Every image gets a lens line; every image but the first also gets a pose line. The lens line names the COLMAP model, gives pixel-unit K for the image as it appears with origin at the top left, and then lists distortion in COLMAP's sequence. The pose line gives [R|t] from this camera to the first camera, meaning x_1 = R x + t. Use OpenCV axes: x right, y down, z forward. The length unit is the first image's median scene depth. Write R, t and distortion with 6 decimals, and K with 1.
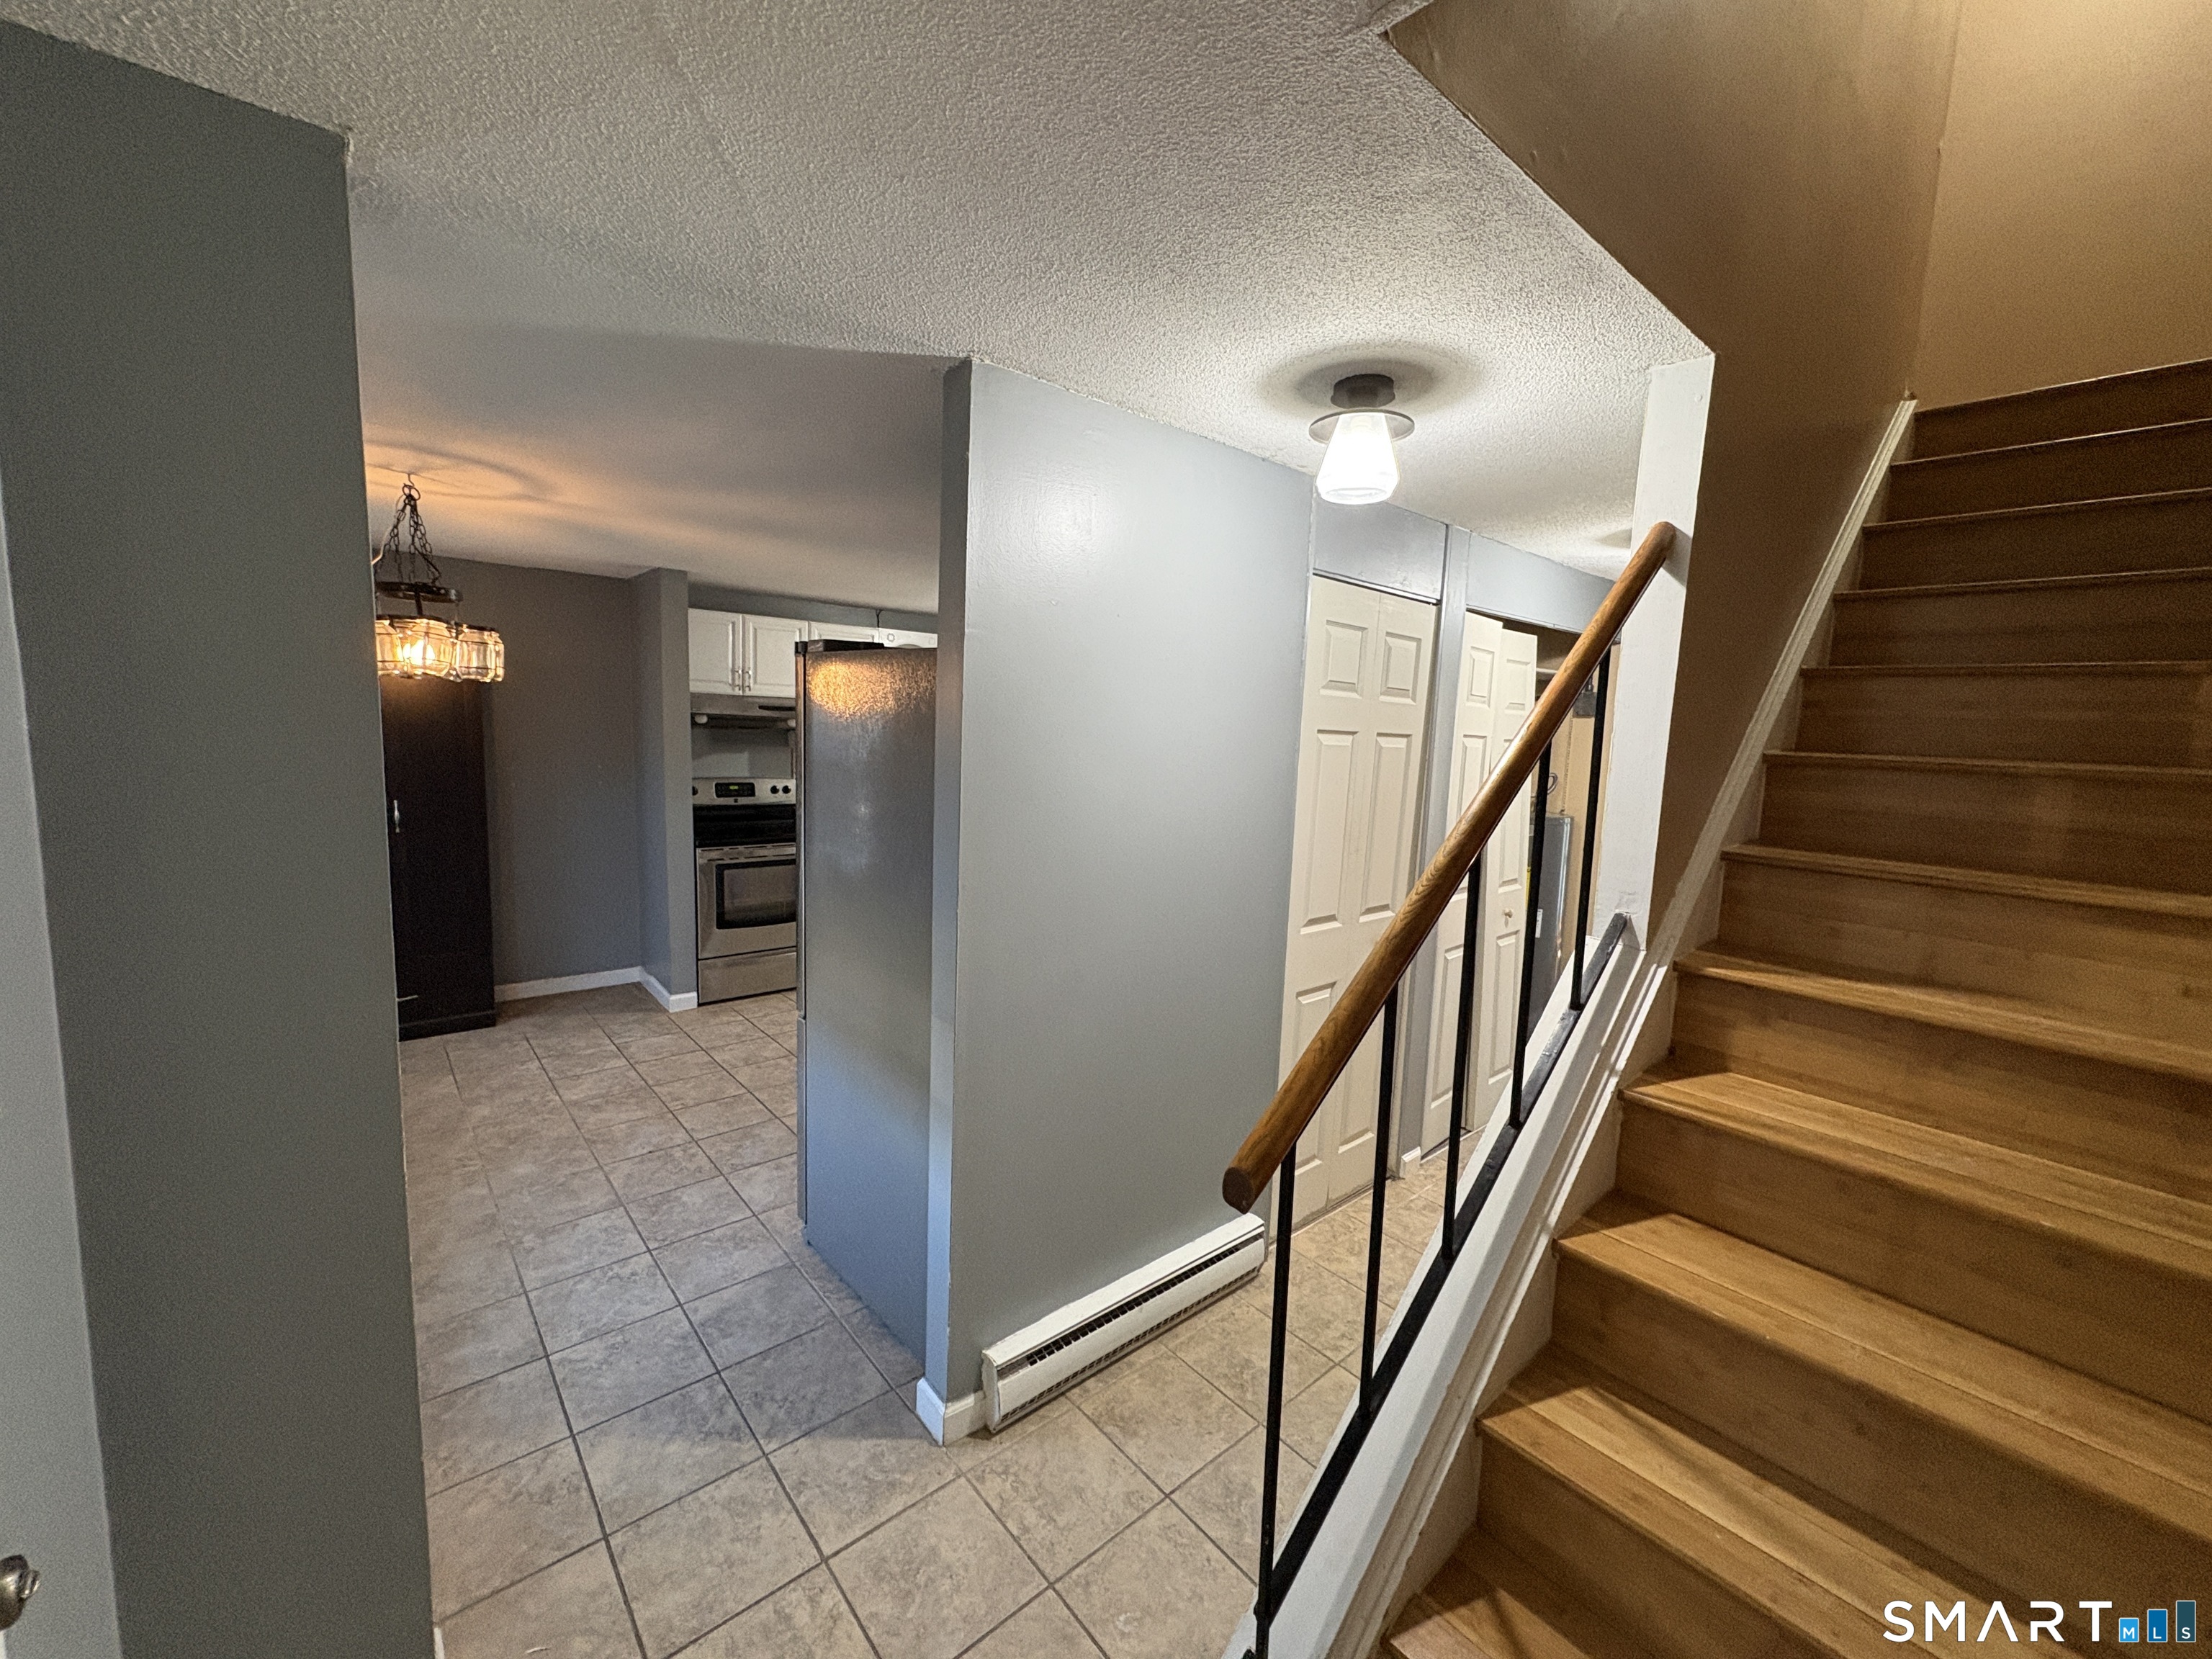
lens RADIAL K [[880.7, 0, 1107.8], [0, 880.7, 828.1], [0, 0, 1]] dist [-0.001312, 0.000062]
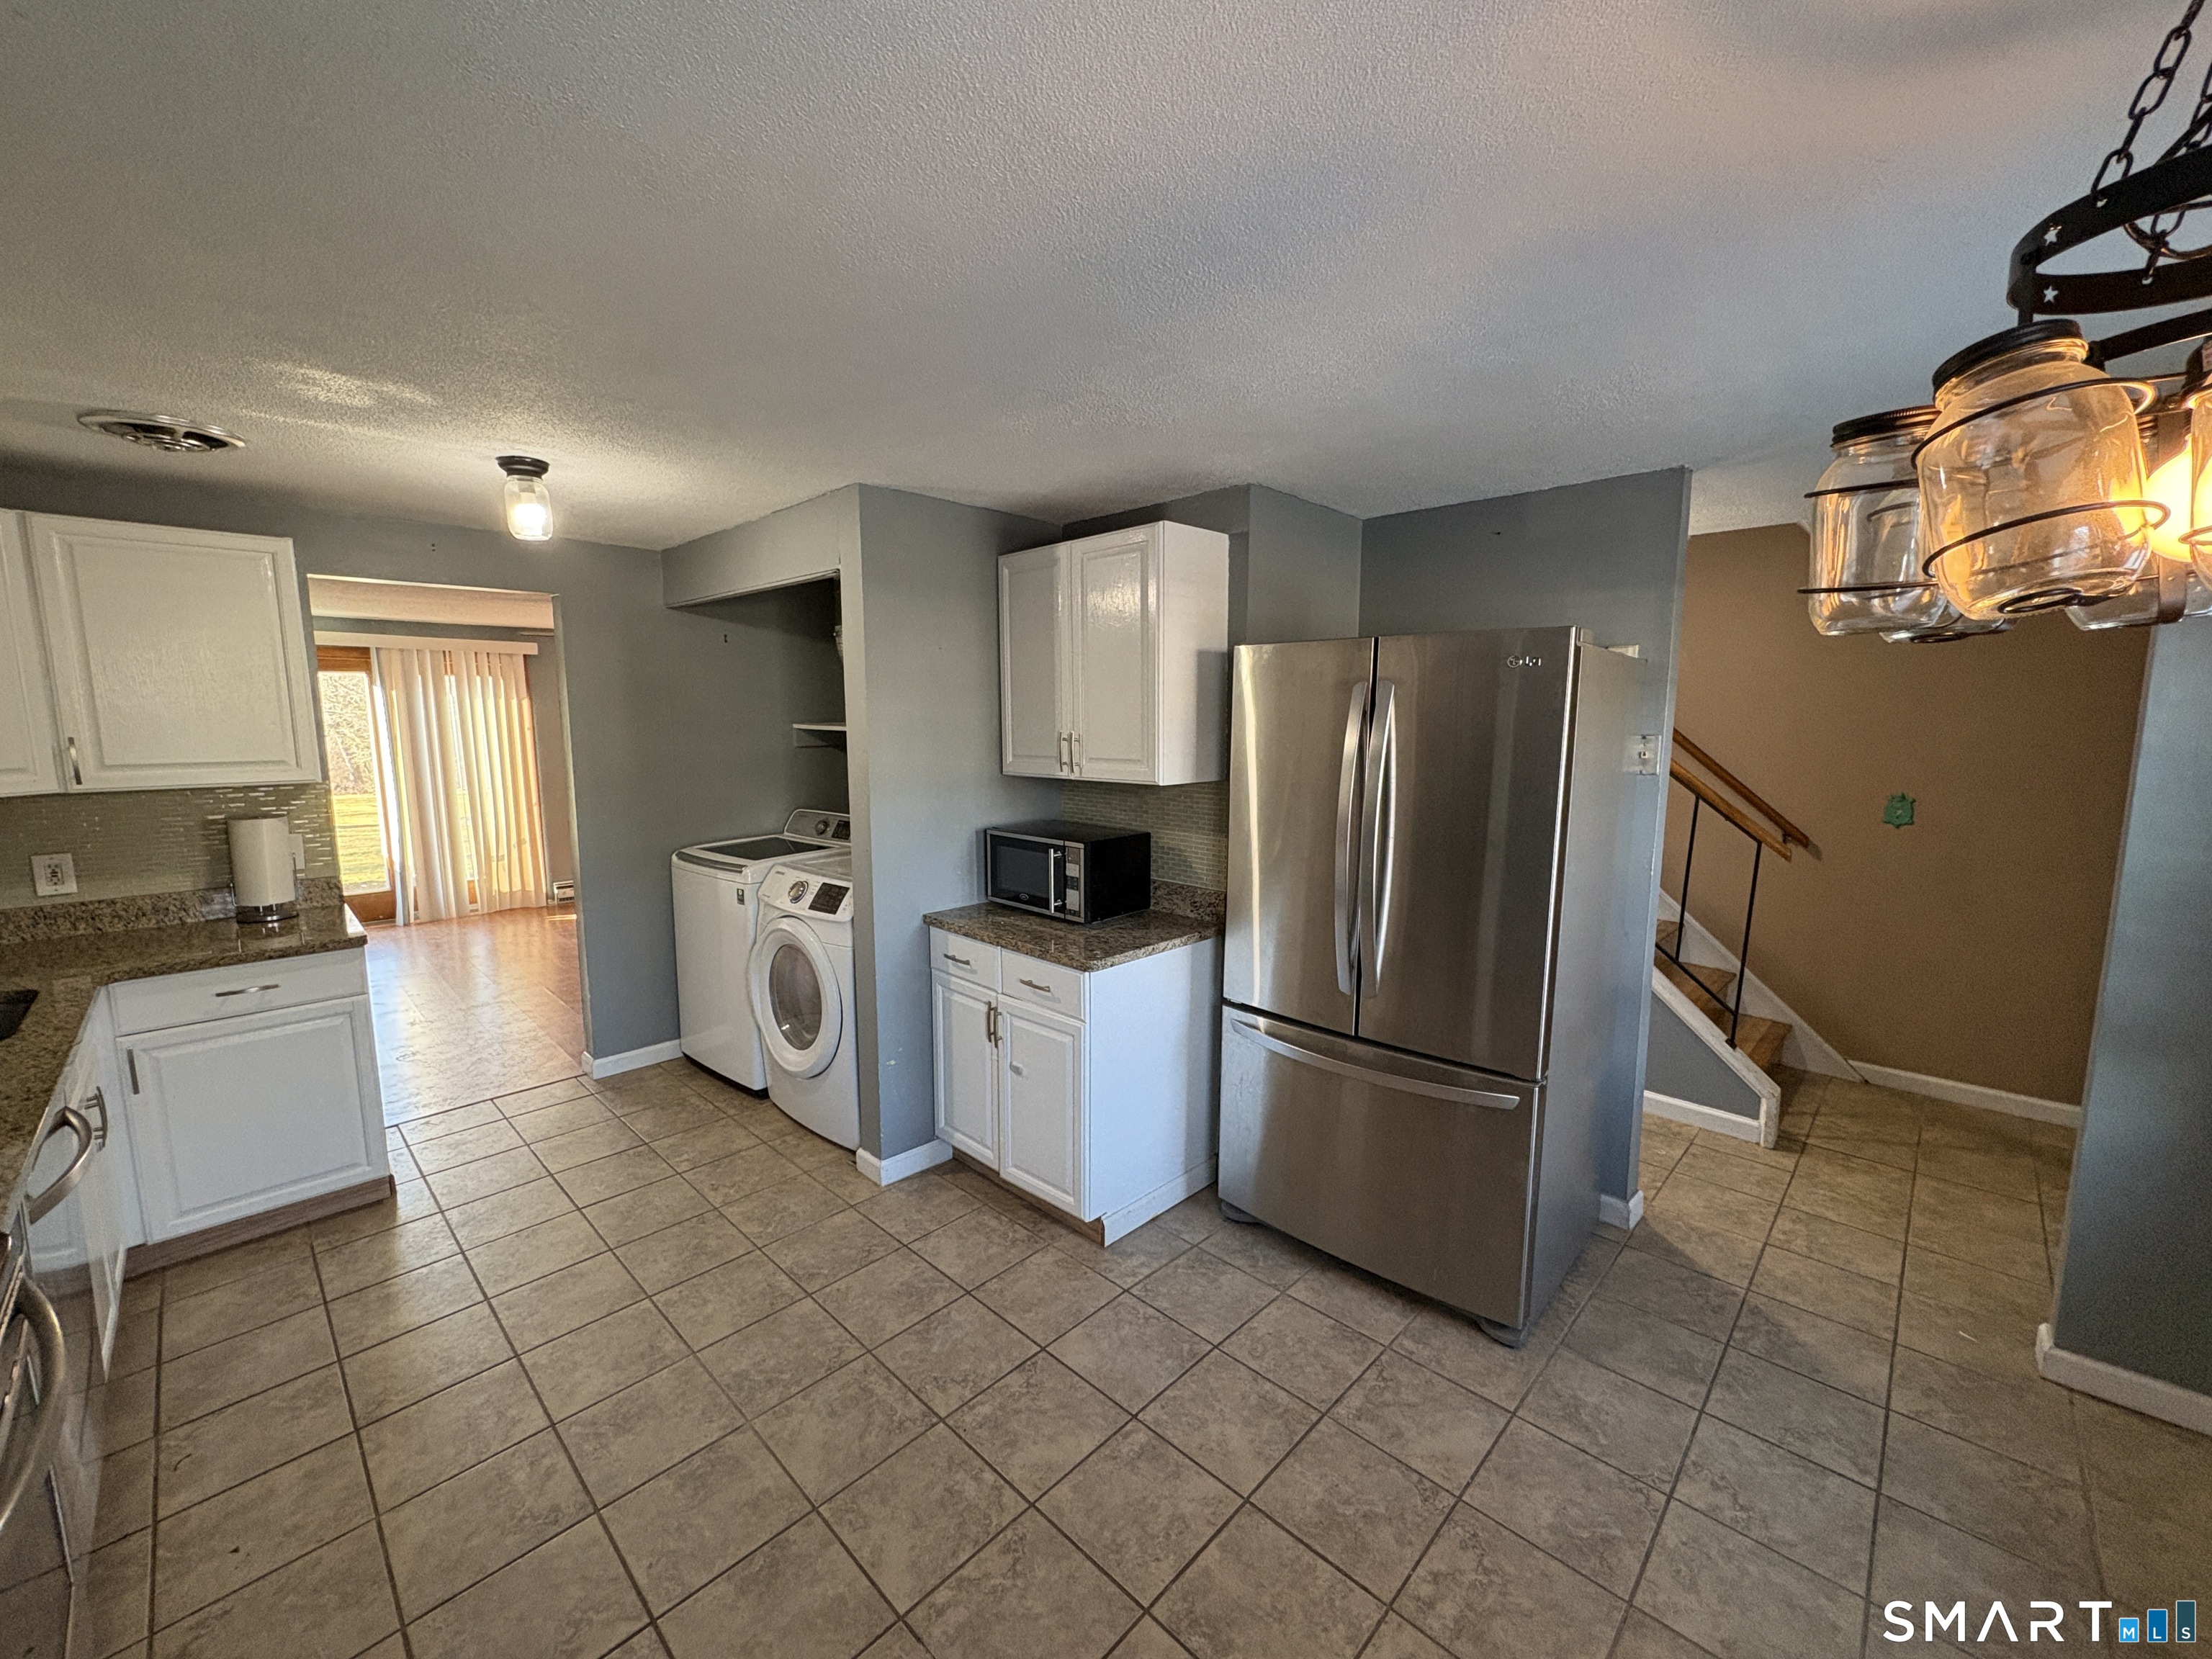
lens RADIAL K [[880.7, 0, 1107.8], [0, 880.7, 828.1], [0, 0, 1]] dist [-0.001312, 0.000062]
pose [[-0.083269, -0.164894, 0.982790, -0.632858], [0.114823, 0.978059, 0.173829, -0.121254], [-0.989890, 0.127321, -0.062508, 0.830144]]
